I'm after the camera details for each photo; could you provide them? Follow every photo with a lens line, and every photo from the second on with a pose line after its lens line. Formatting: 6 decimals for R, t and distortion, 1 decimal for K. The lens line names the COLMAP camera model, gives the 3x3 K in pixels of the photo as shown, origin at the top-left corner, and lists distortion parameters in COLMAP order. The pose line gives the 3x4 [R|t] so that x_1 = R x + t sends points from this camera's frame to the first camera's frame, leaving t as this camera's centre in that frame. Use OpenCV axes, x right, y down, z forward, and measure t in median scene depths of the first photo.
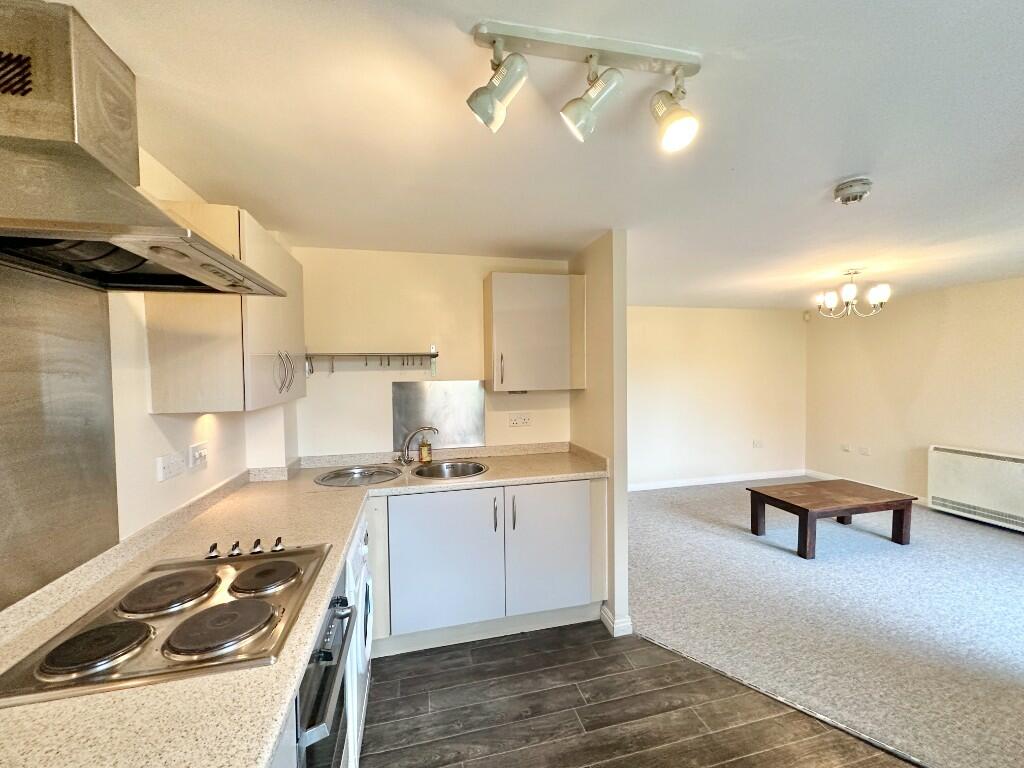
lens RADIAL K [[408.6, 0, 511.9], [0, 408.6, 382.9], [0, 0, 1]] dist [-0.001934, 0.000695]
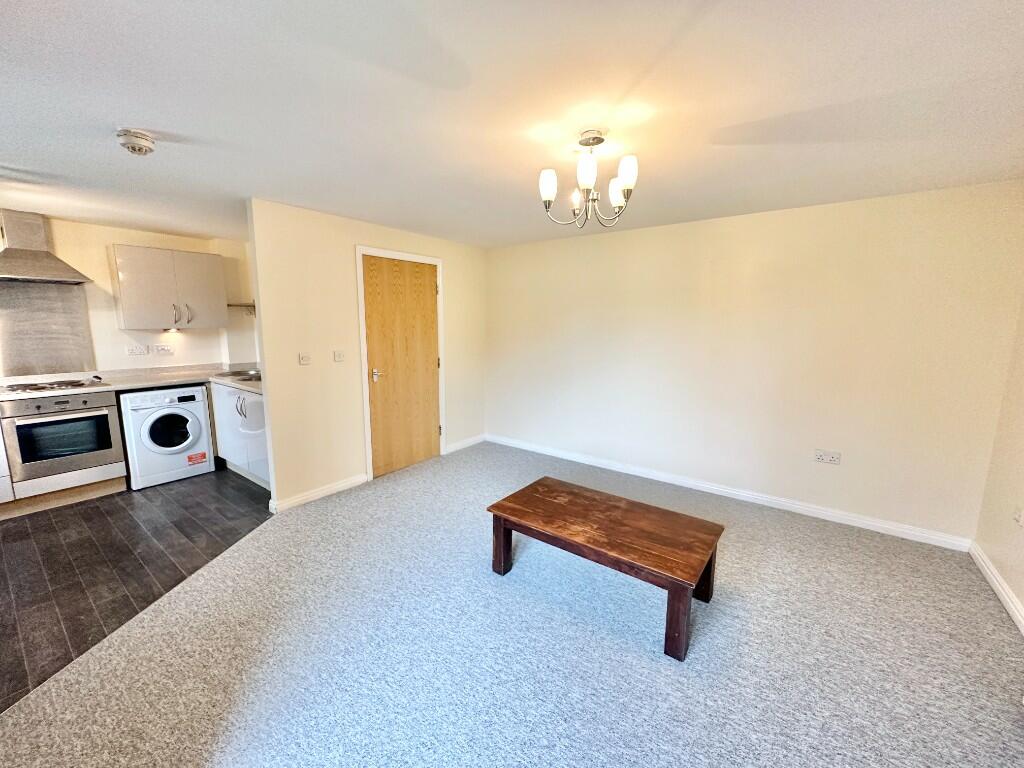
lens RADIAL K [[408.6, 0, 510.3], [0, 408.6, 384.1], [0, 0, 1]] dist [-0.001934, 0.000695]
pose [[0.633378, 0.135941, -0.761808, 1.880349], [-0.034841, 0.988460, 0.147418, -0.032959], [0.773058, -0.066829, 0.630806, 0.845562]]
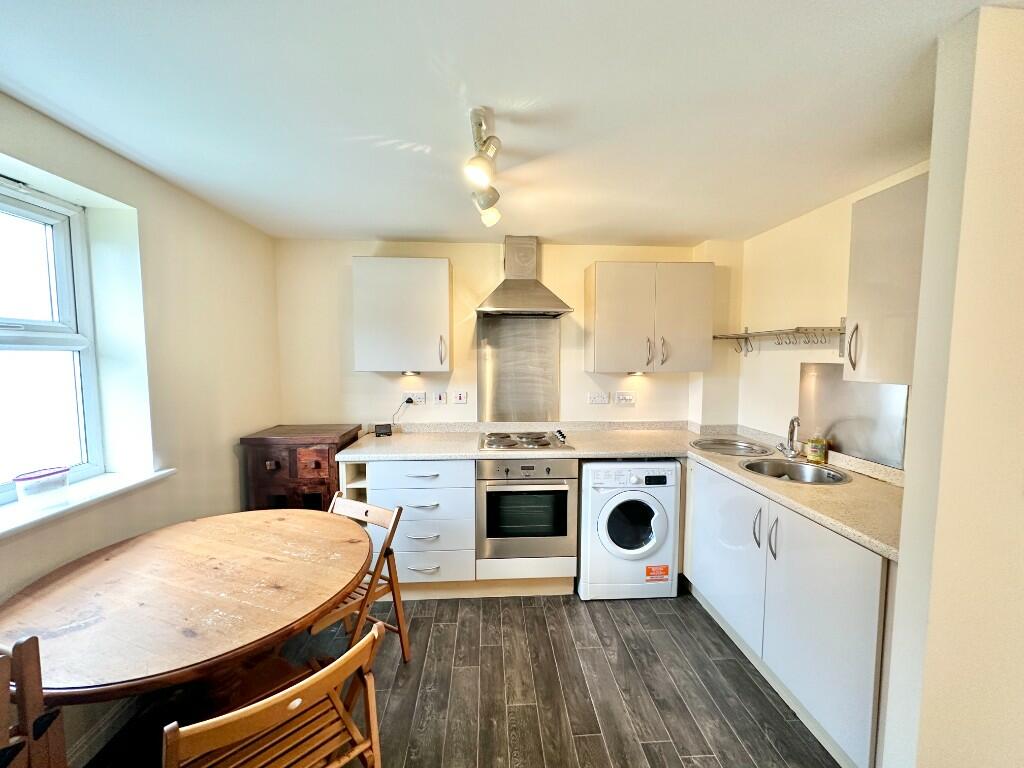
lens RADIAL K [[408.6, 0, 510.5], [0, 408.6, 383.6], [0, 0, 1]] dist [-0.001934, 0.000695]
pose [[-0.182395, 0.080905, -0.979891, 0.850922], [-0.025188, 0.995897, 0.086915, -0.021900], [0.982903, 0.040534, -0.179609, 0.668186]]
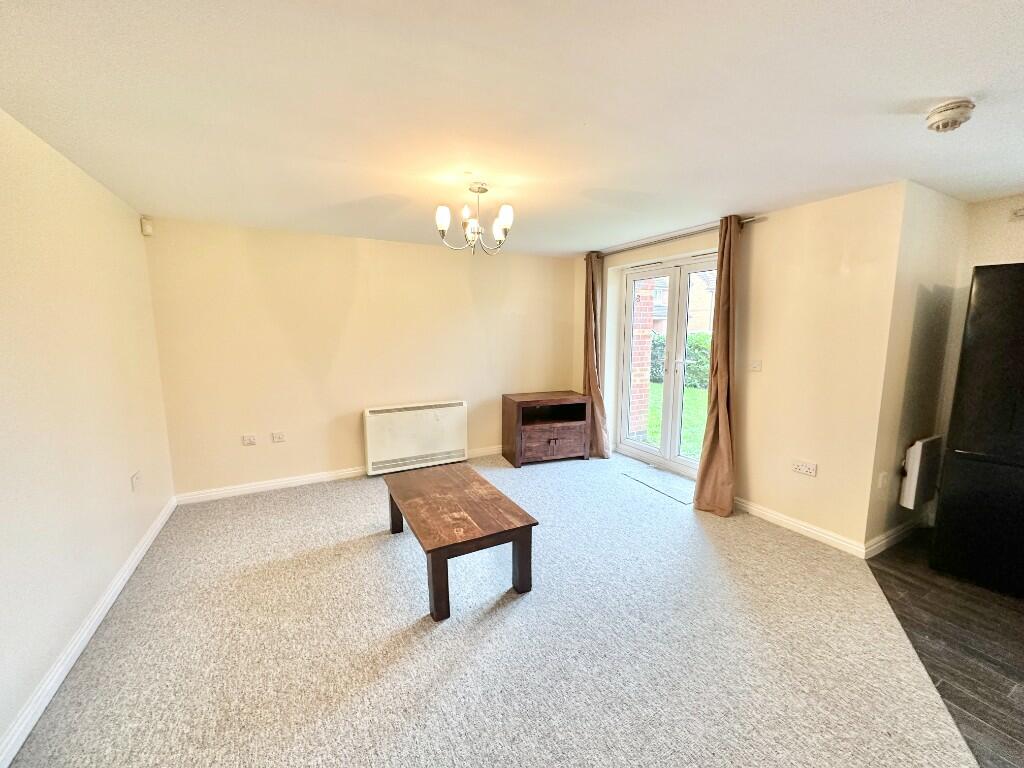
lens RADIAL K [[408.6, 0, 518.6], [0, 408.6, 385.0], [0, 0, 1]] dist [-0.001934, 0.000695]
pose [[-0.262071, -0.123076, 0.957168, 0.131582], [0.027852, 0.990456, 0.134982, -0.032022], [-0.964647, 0.062034, -0.256142, 1.745455]]
